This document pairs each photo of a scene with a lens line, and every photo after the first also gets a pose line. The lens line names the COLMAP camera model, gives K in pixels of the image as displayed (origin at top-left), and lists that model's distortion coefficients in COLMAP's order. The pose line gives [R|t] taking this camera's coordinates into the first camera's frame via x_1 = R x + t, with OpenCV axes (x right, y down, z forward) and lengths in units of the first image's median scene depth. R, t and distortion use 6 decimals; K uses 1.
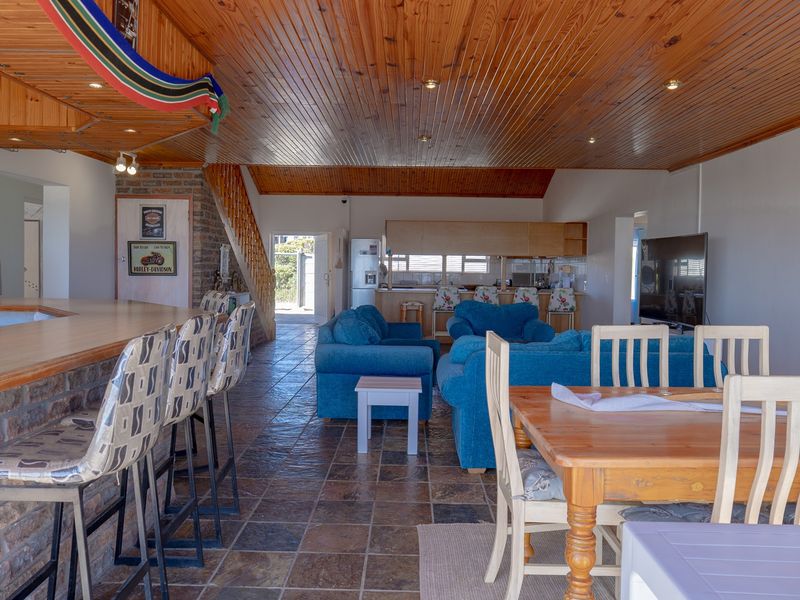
lens RADIAL K [[623.5, 0, 399.9], [0, 623.5, 268.1], [0, 0, 1]] dist [-0.004934, -0.001441]
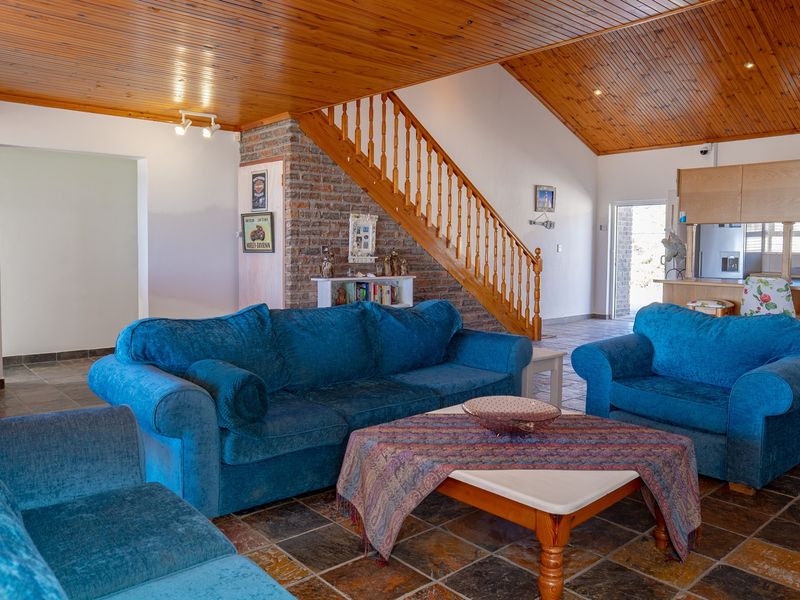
lens RADIAL K [[623.5, 0, 399.9], [0, 623.5, 268.1], [0, 0, 1]] dist [-0.004934, -0.001441]
pose [[0.690700, 0.020018, -0.722865, 0.366663], [-0.001277, 0.999649, 0.026463, 0.010221], [0.723141, -0.017355, 0.690483, 0.541916]]
